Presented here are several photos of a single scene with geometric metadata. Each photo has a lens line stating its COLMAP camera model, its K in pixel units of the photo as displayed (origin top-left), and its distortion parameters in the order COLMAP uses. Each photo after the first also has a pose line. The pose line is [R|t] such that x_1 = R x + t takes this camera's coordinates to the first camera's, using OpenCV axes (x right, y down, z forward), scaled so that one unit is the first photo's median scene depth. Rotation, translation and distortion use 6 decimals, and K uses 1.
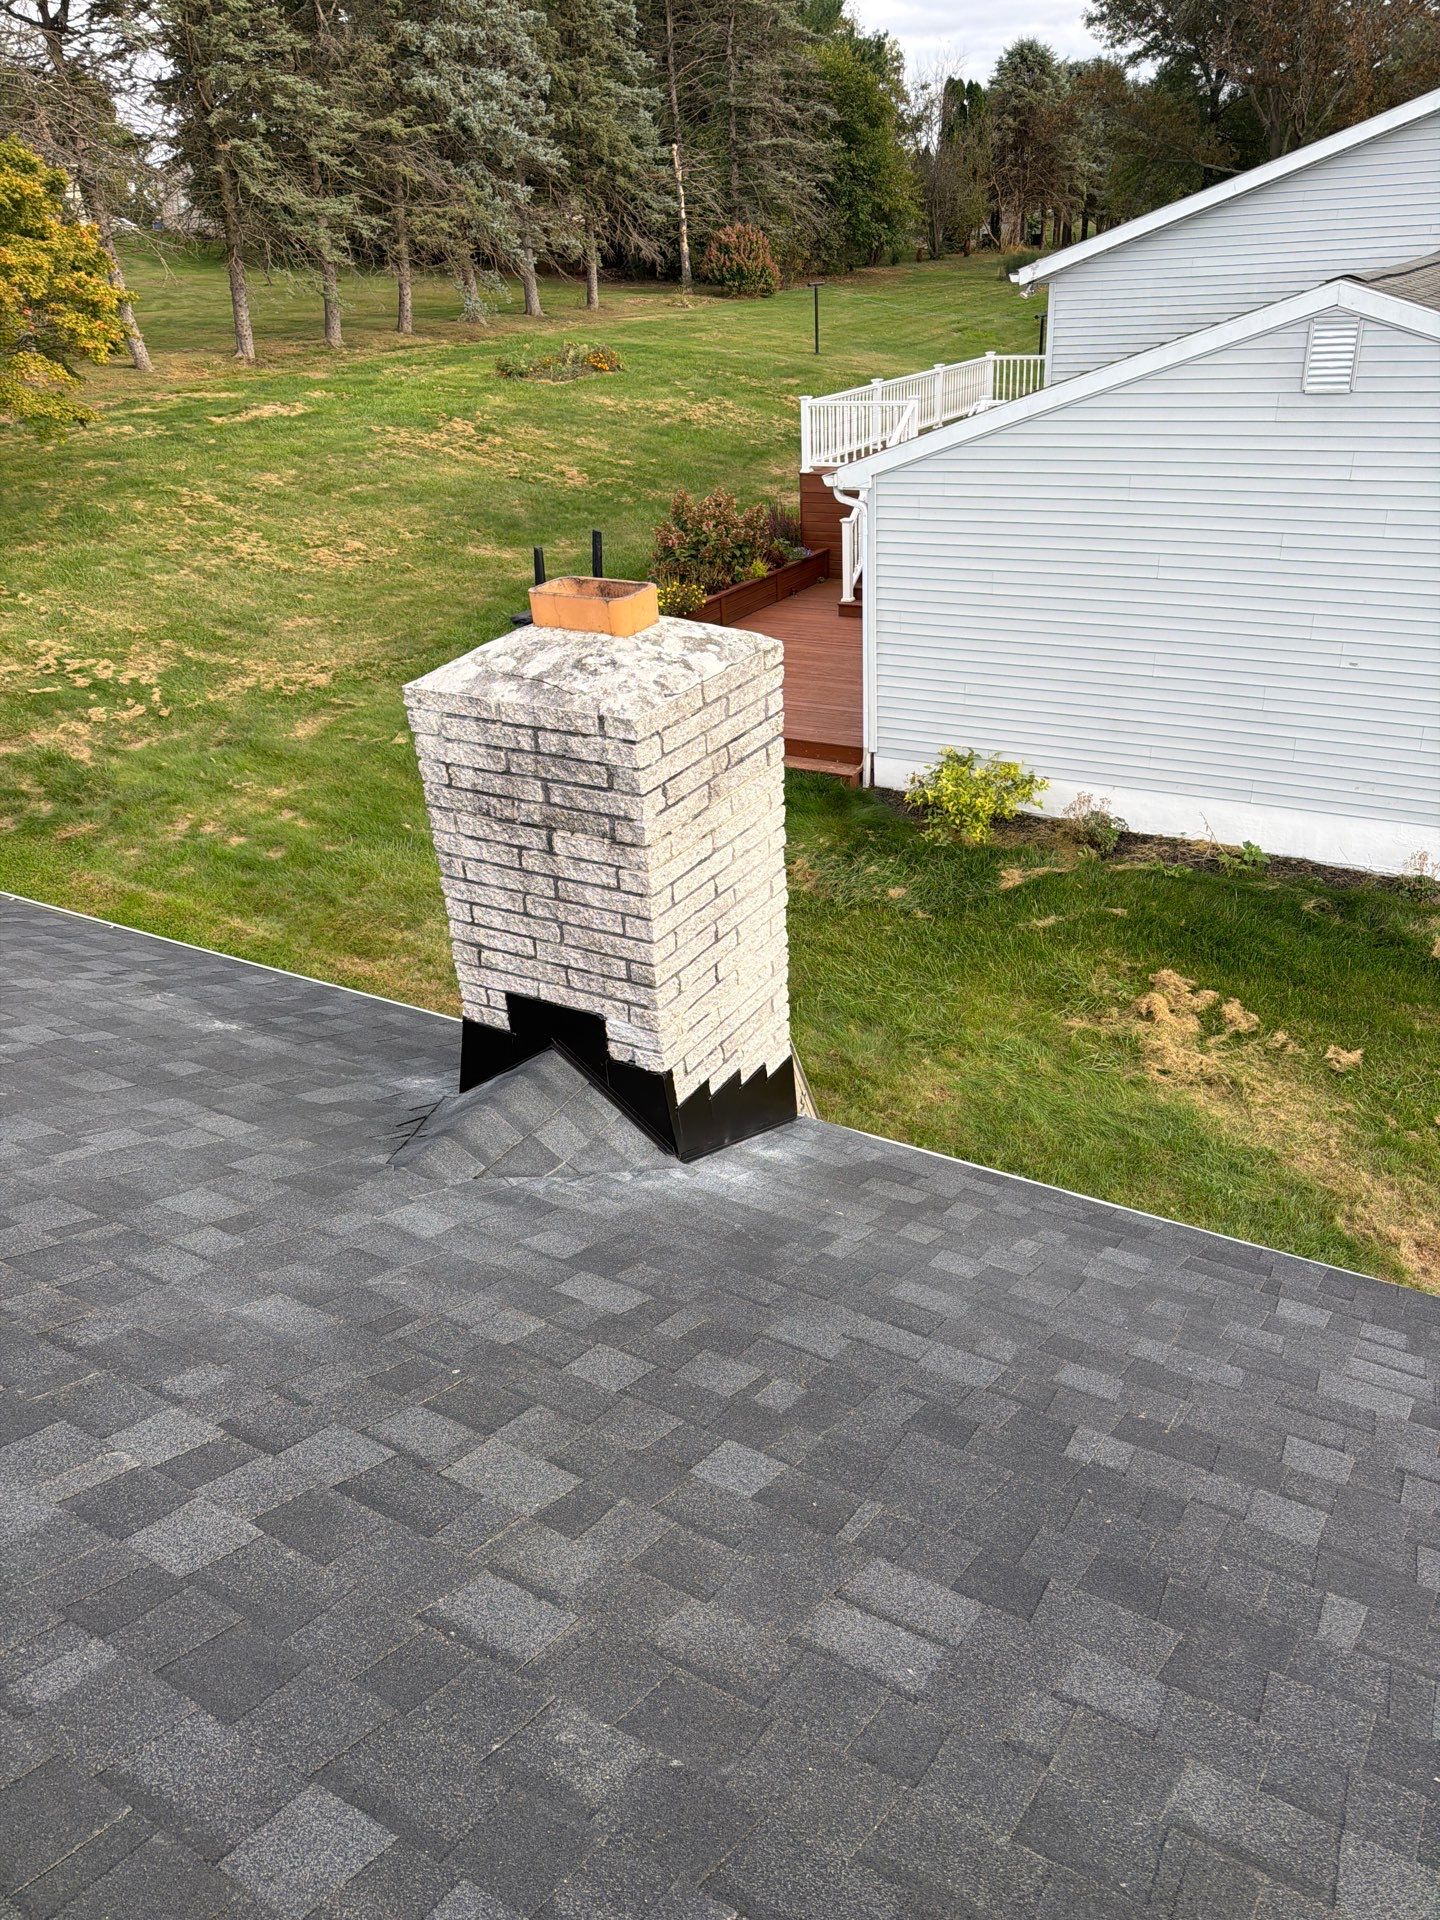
lens RADIAL K [[1340.8, 0, 720.0], [0, 1340.8, 960.0], [0, 0, 1]] dist [0.044362, -0.081264]
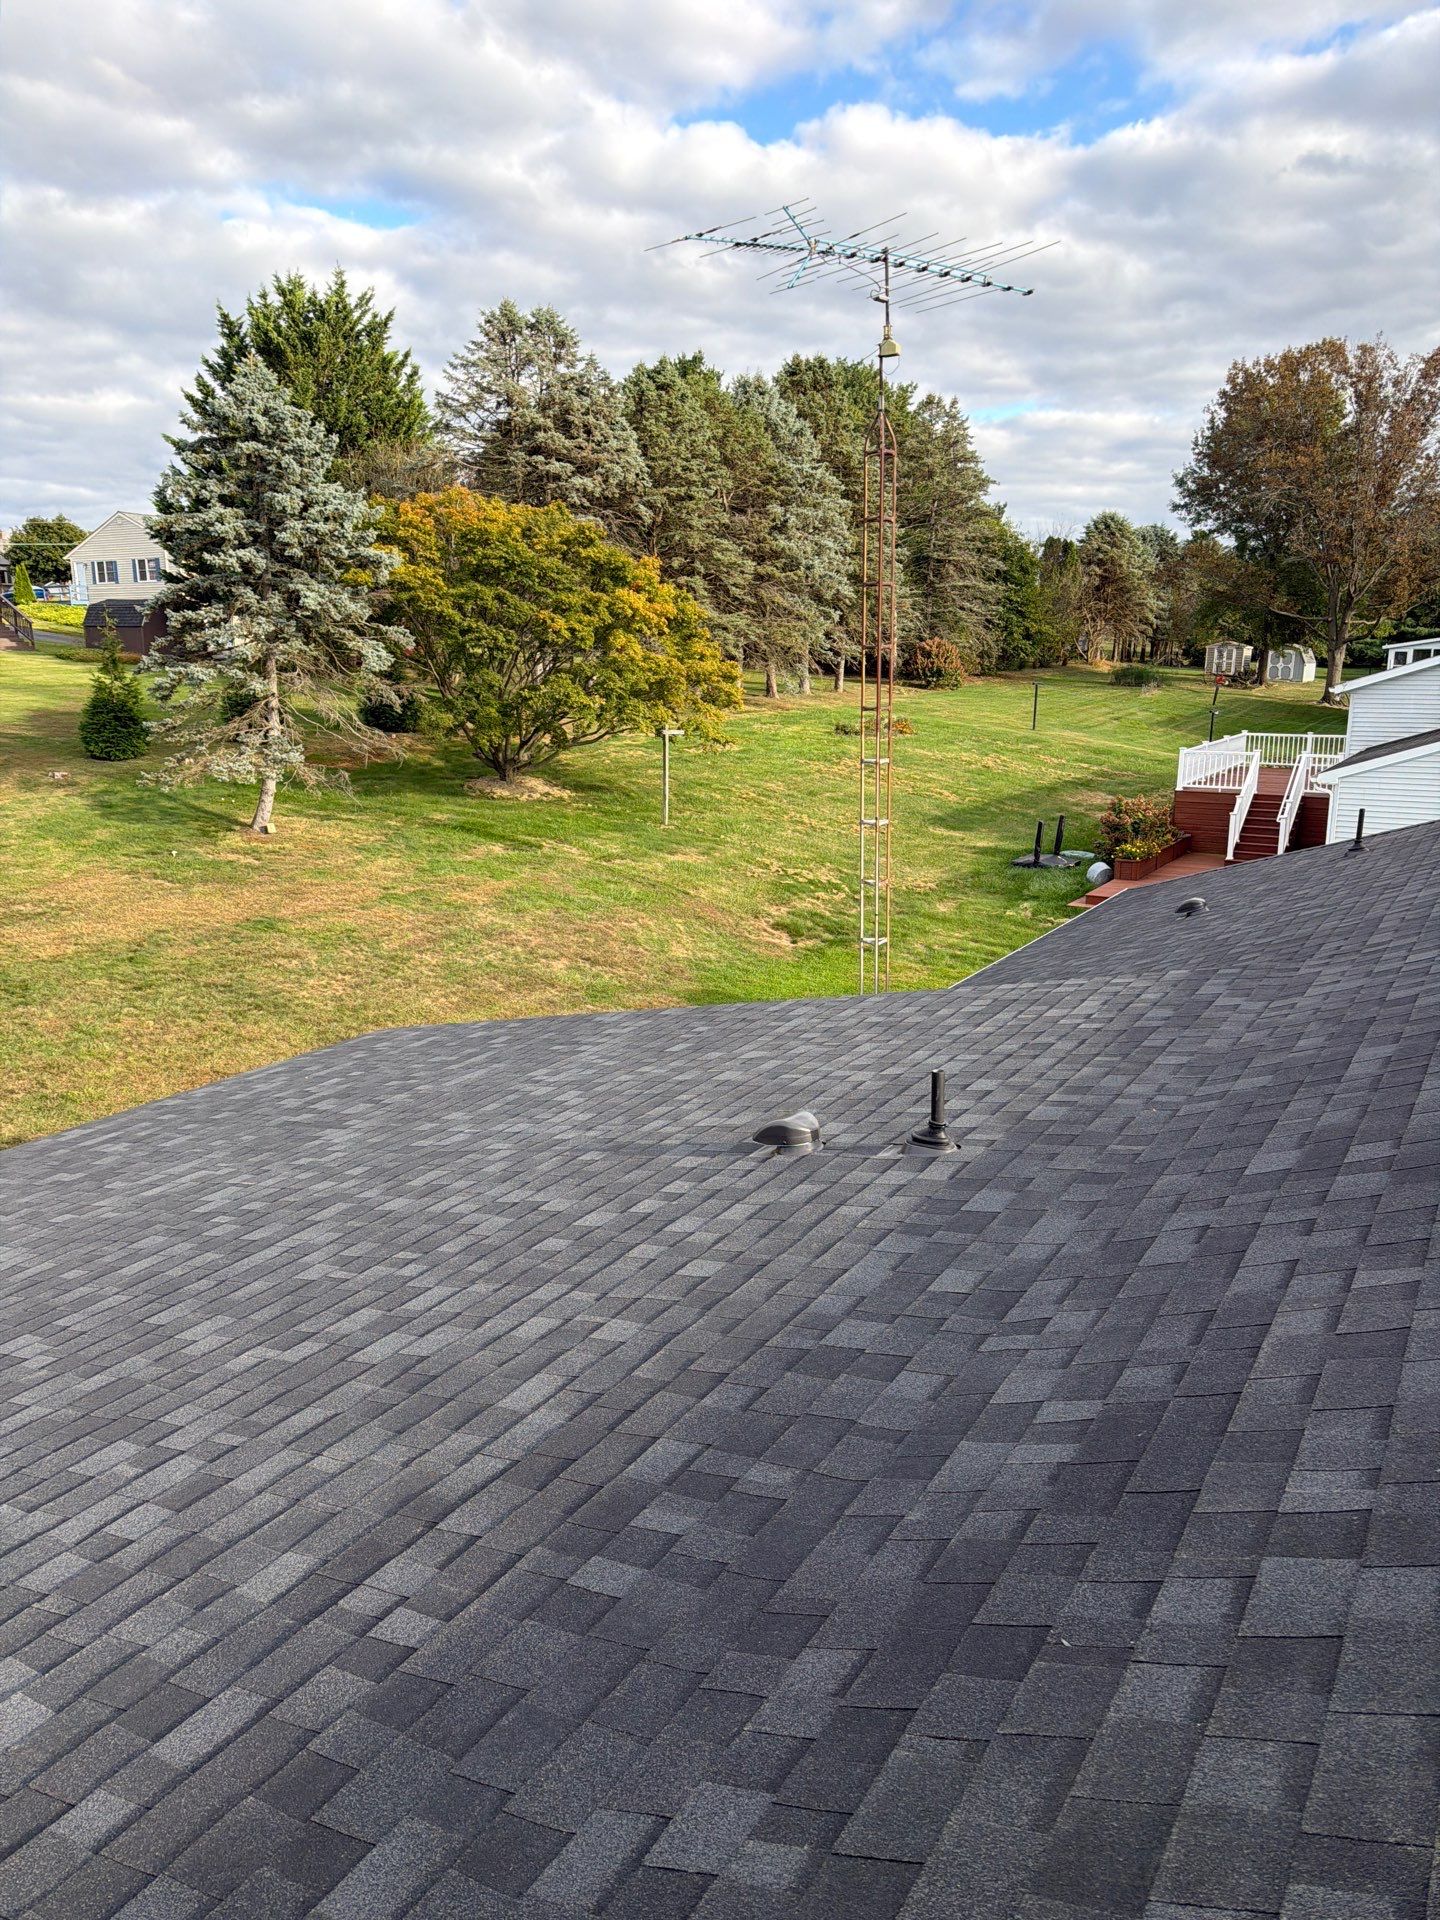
lens RADIAL K [[1386.5, 0, 720.0], [0, 1386.5, 960.0], [0, 0, 1]] dist [-0.100495, -0.003765]
pose [[0.999219, 0.038700, -0.007991, -0.172484], [-0.039452, 0.965324, -0.258058, 0.105884], [-0.002273, 0.258172, 0.966096, -0.202970]]
